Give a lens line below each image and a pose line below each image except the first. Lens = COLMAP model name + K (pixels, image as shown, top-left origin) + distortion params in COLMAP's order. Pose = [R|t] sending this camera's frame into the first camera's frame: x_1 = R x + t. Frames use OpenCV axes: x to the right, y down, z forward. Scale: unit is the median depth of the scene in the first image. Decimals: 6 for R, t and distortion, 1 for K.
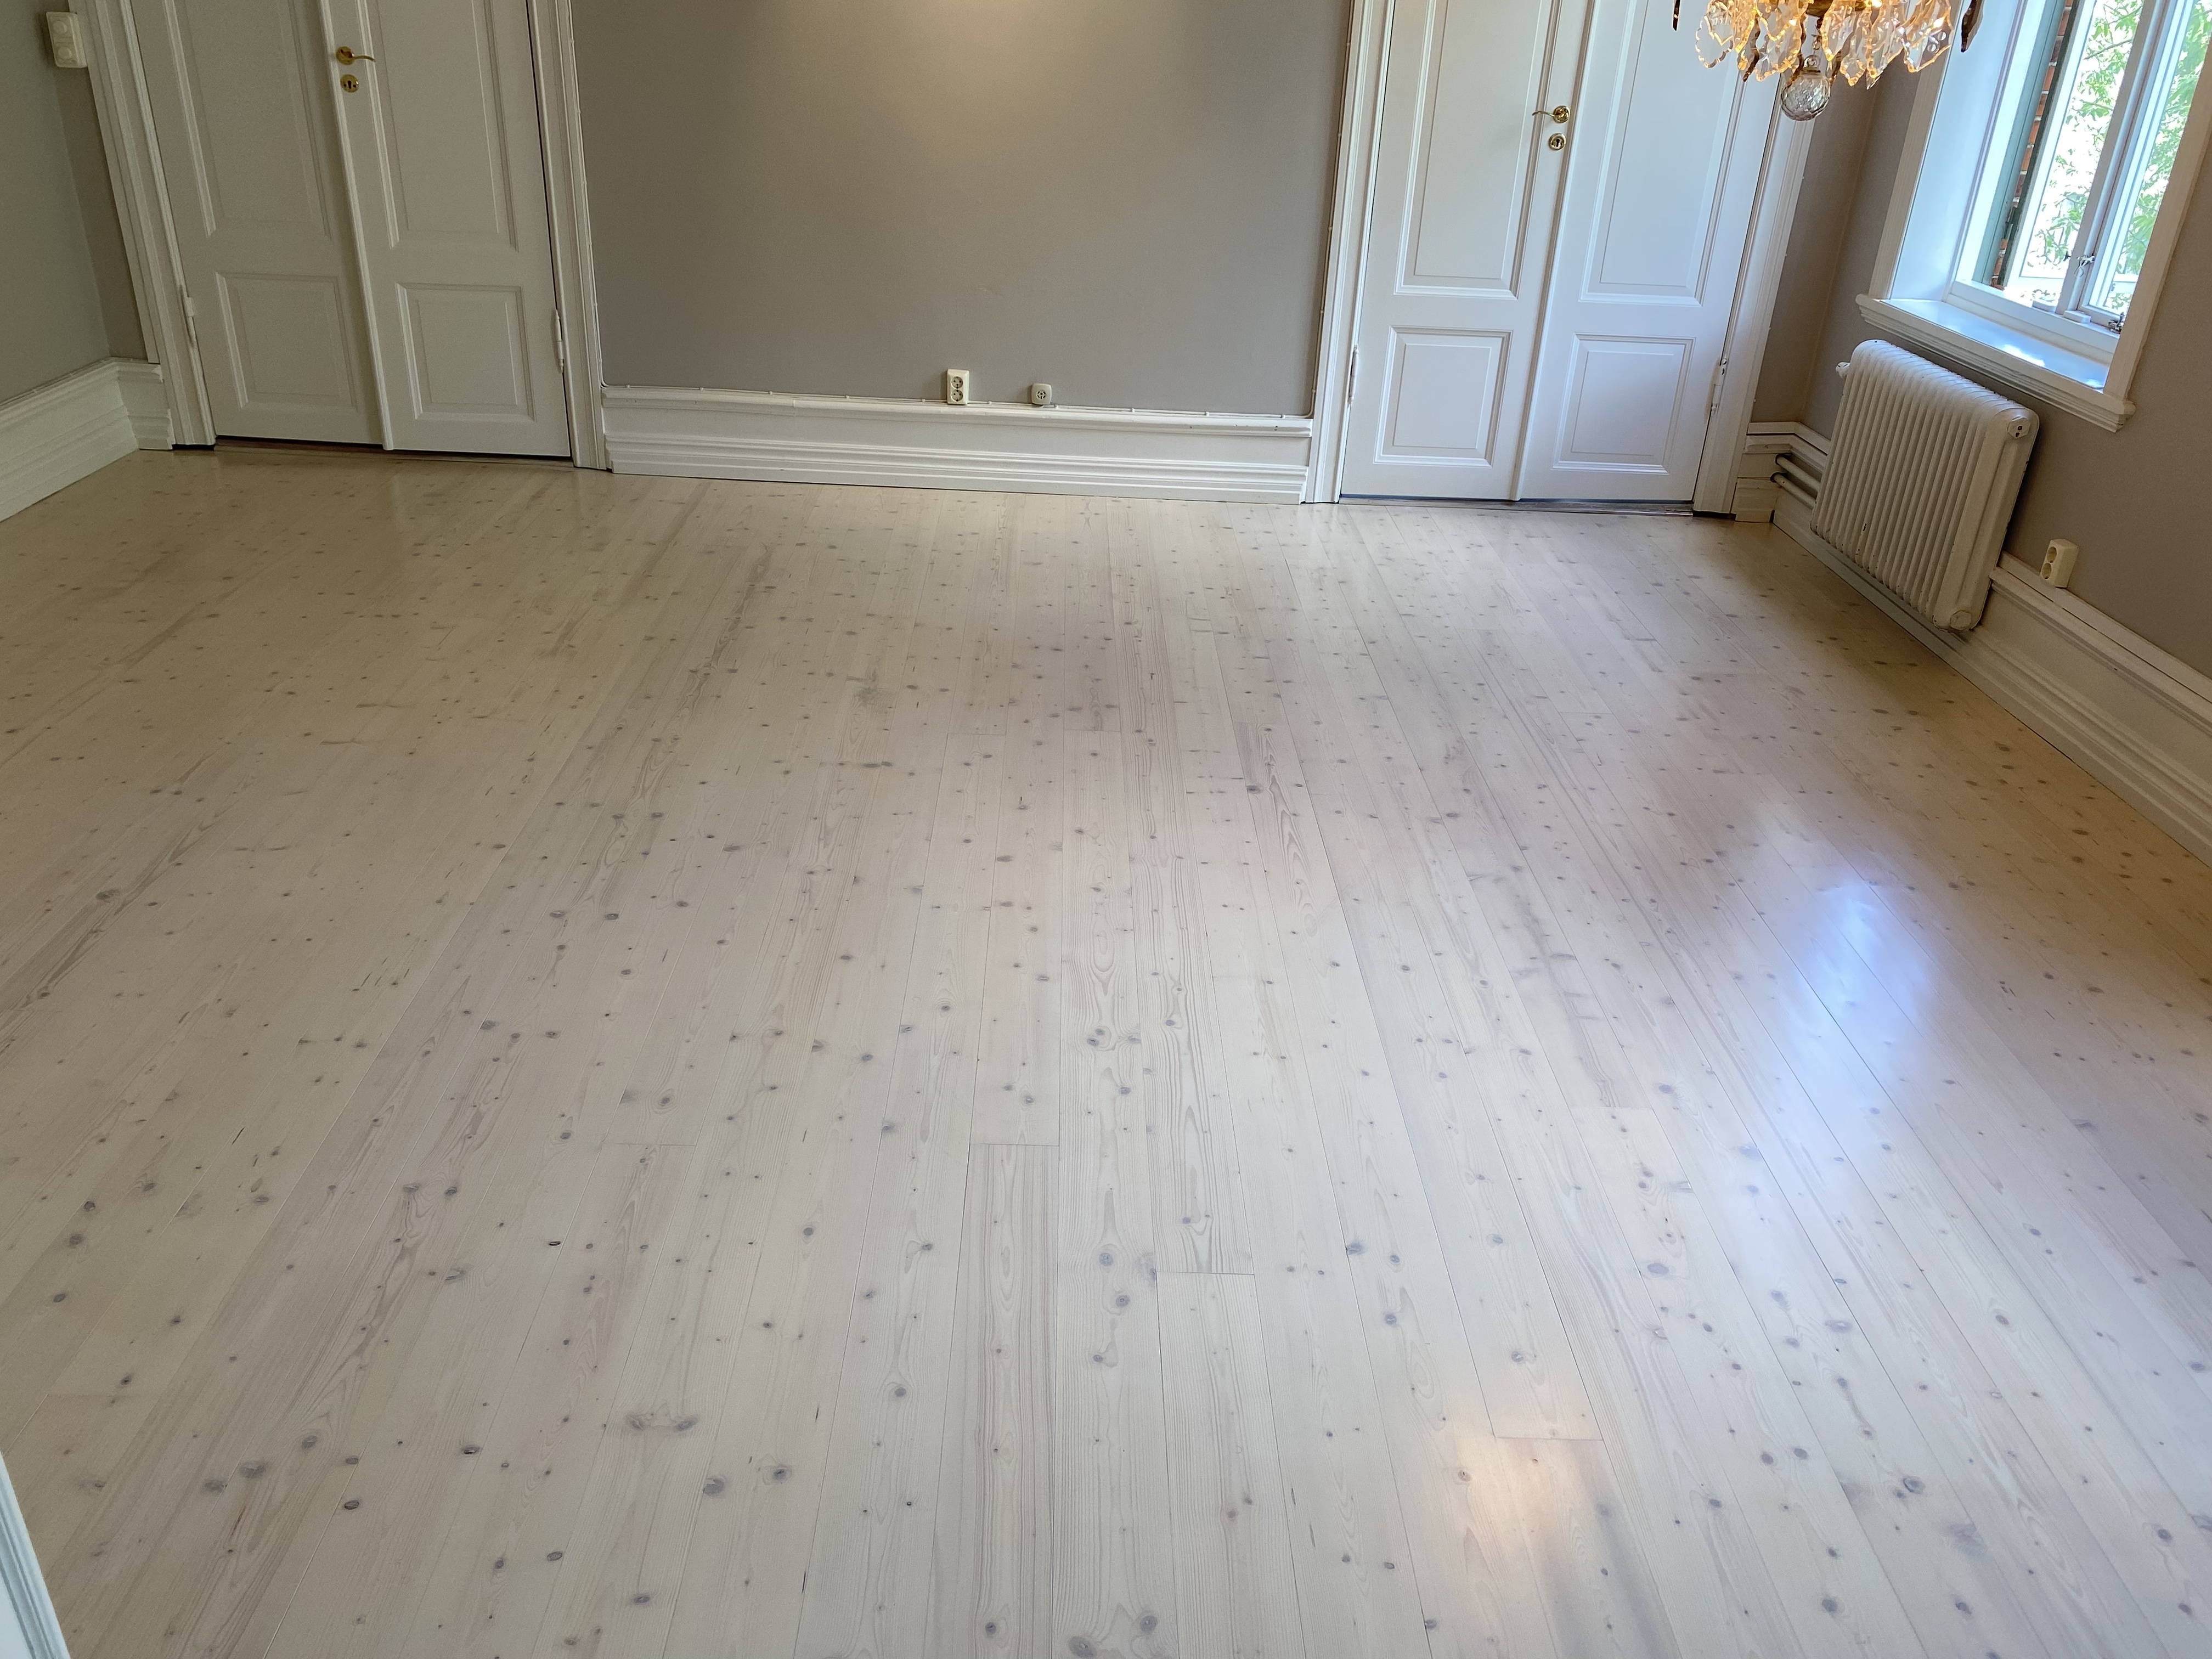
lens RADIAL K [[1723.7, 0, 1103.9], [0, 1723.7, 831.9], [0, 0, 1]] dist [-0.008569, 0.040392]
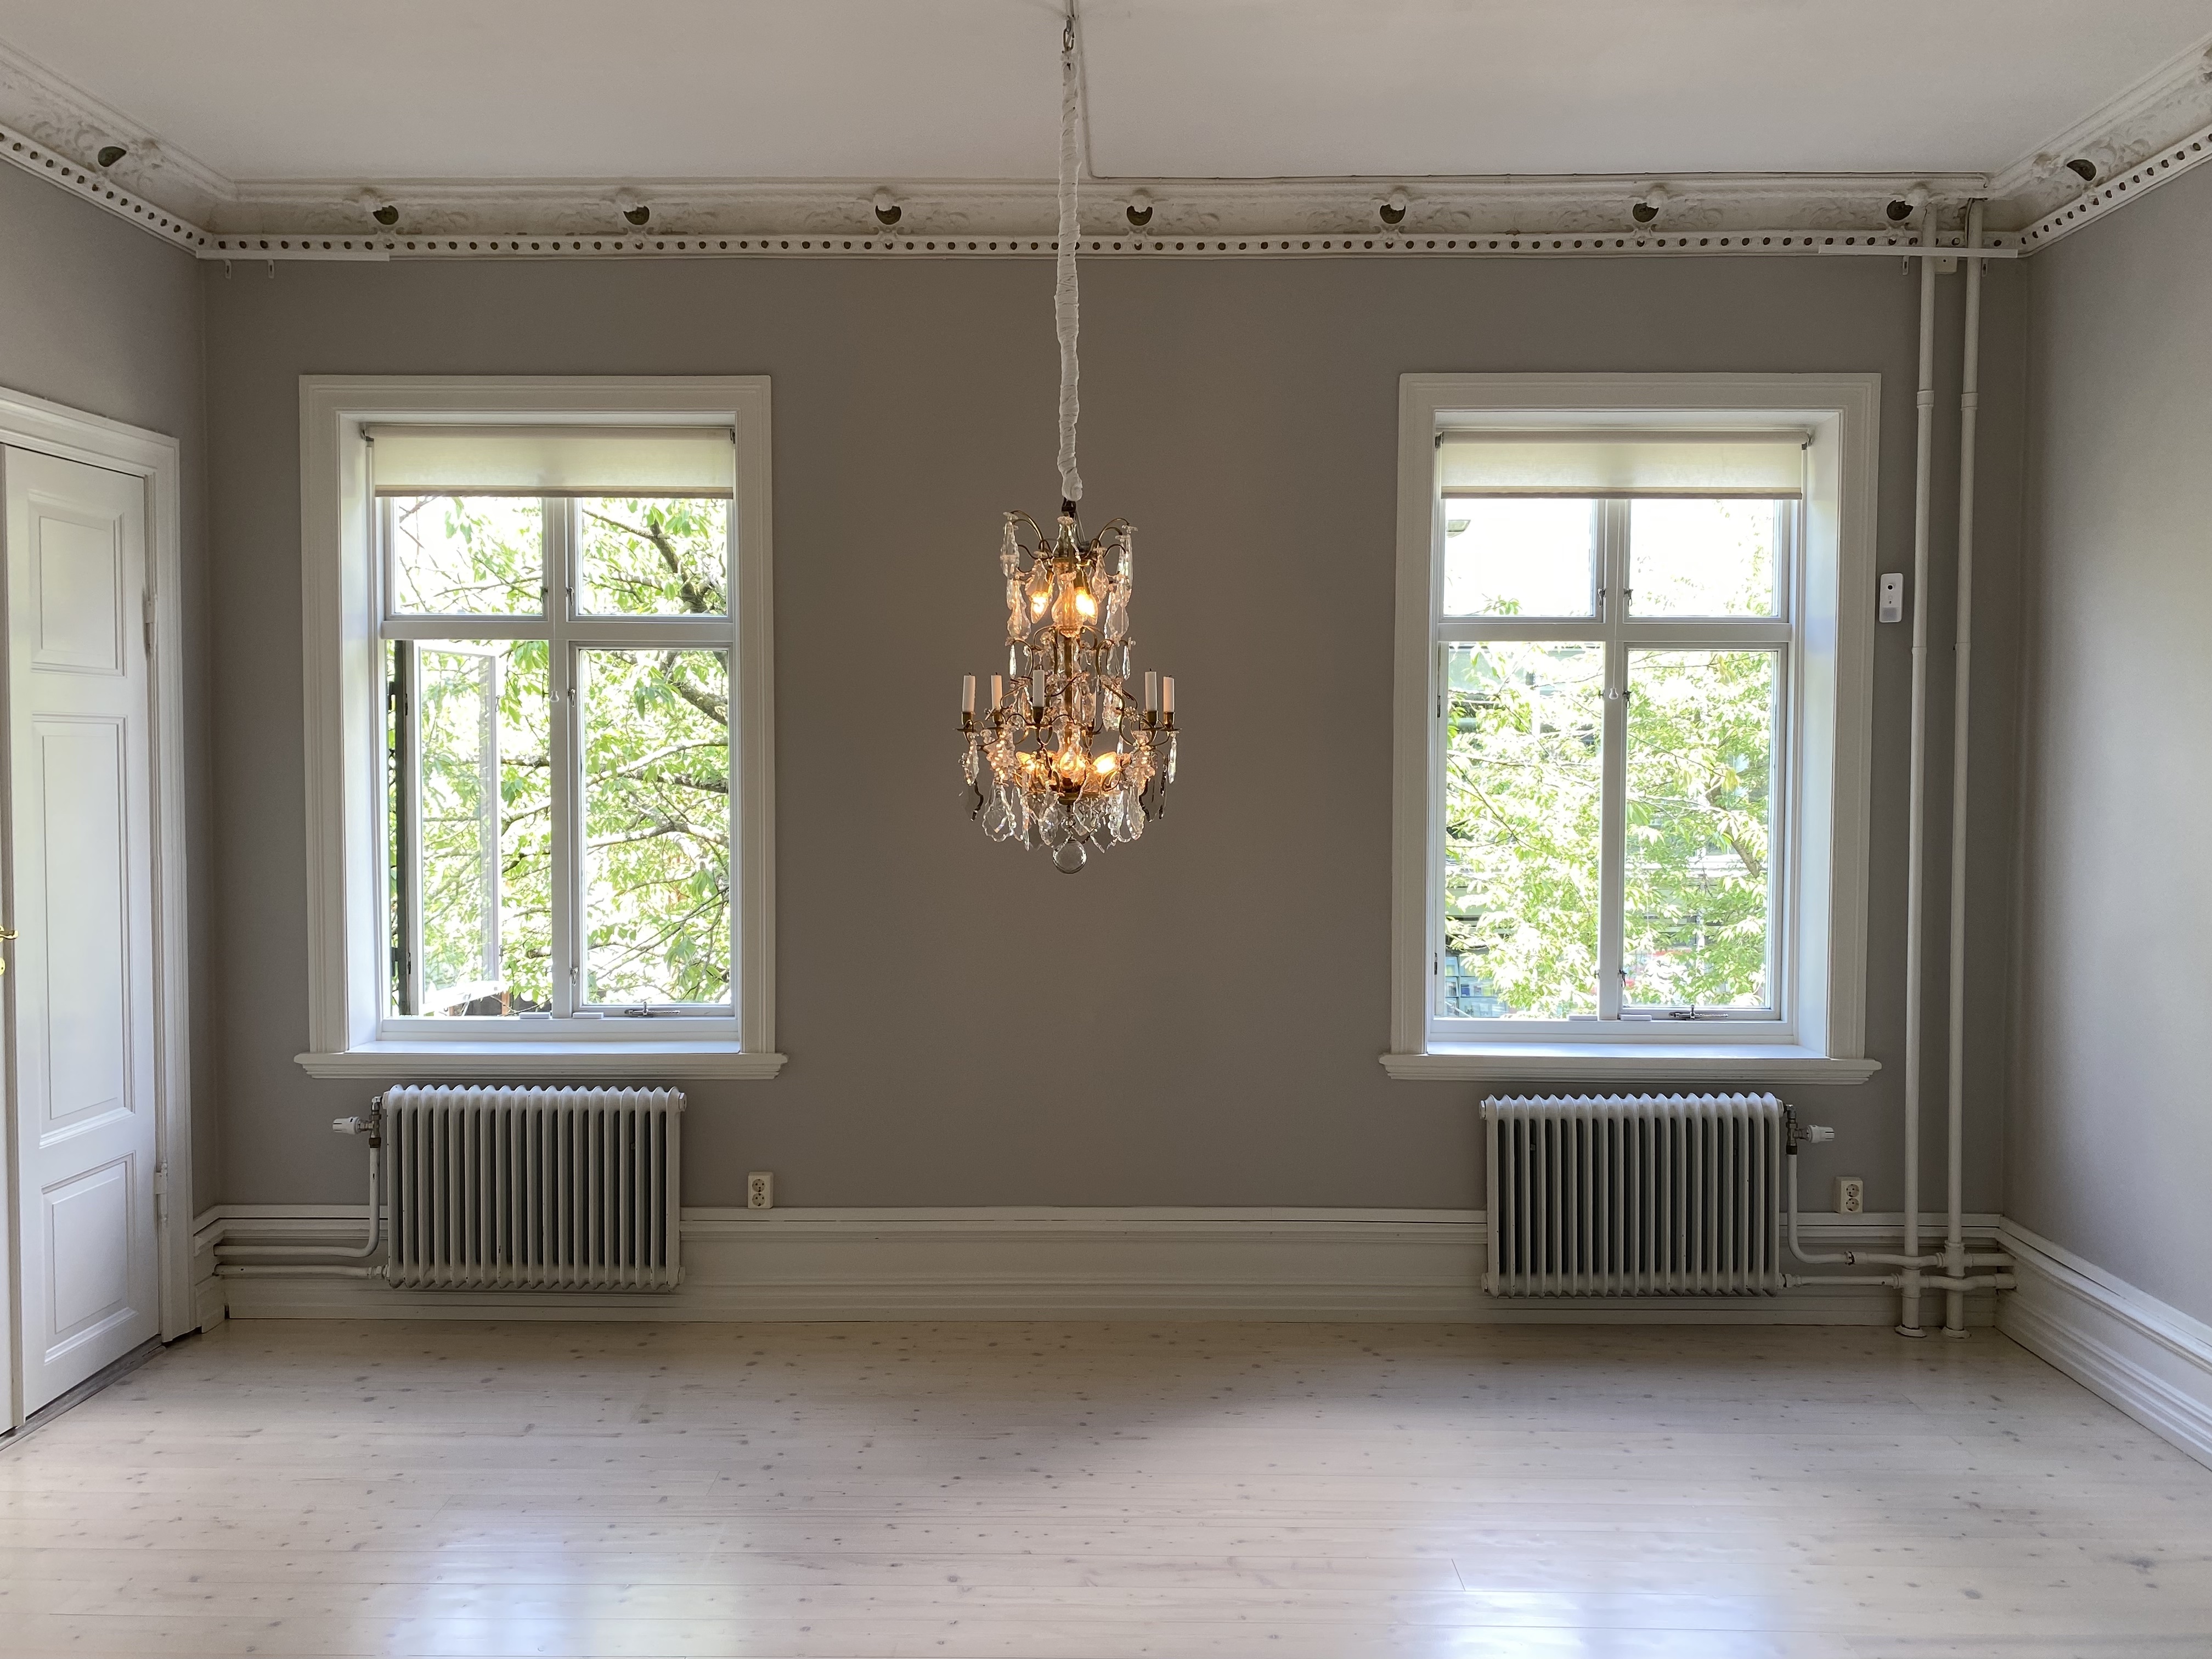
lens RADIAL K [[1723.7, 0, 1108.7], [0, 1723.7, 829.2], [0, 0, 1]] dist [-0.008569, 0.040392]
pose [[0.017289, -0.086537, 0.996099, -0.500448], [0.450975, 0.889828, 0.069477, -0.287104], [-0.892369, 0.448014, 0.054410, 0.491052]]
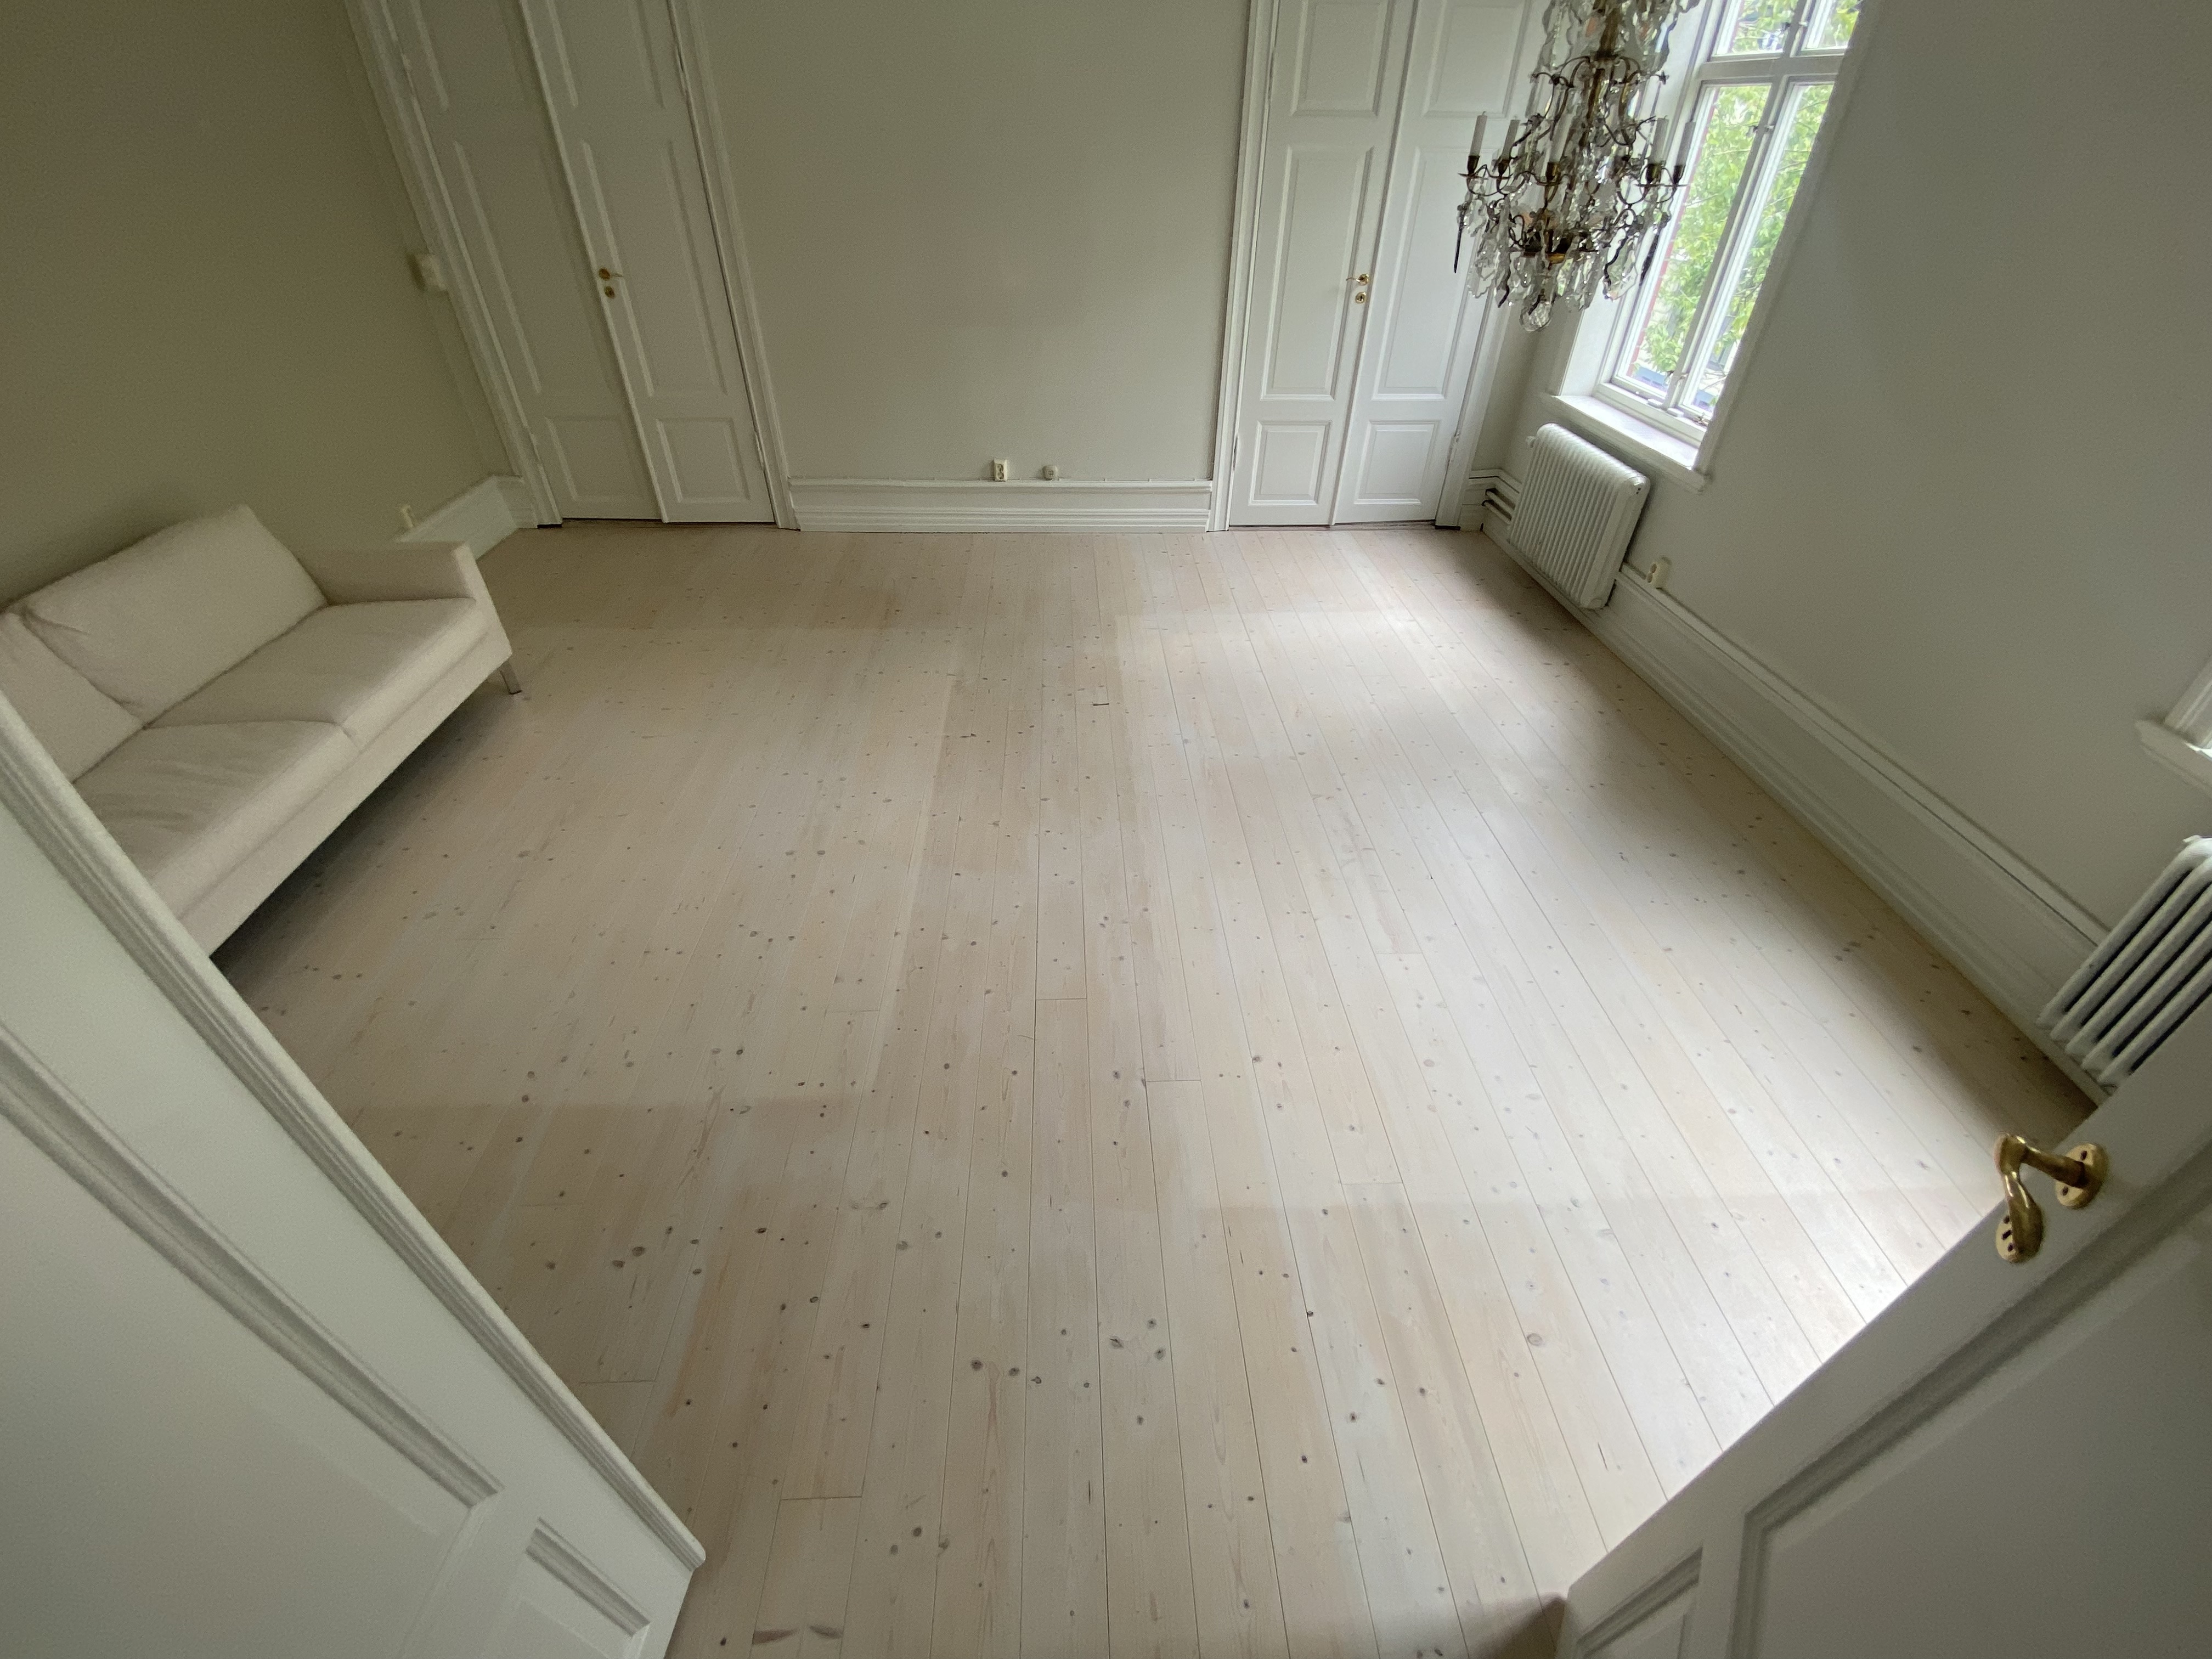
lens RADIAL K [[913.1, 0, 1103.5], [0, 913.1, 833.8], [0, 0, 1]] dist [0.008642, -0.000826]
pose [[0.999178, -0.040443, 0.002765, -0.001962], [0.039183, 0.981029, 0.189860, -0.079438], [-0.010391, -0.189595, 0.981807, 0.061123]]
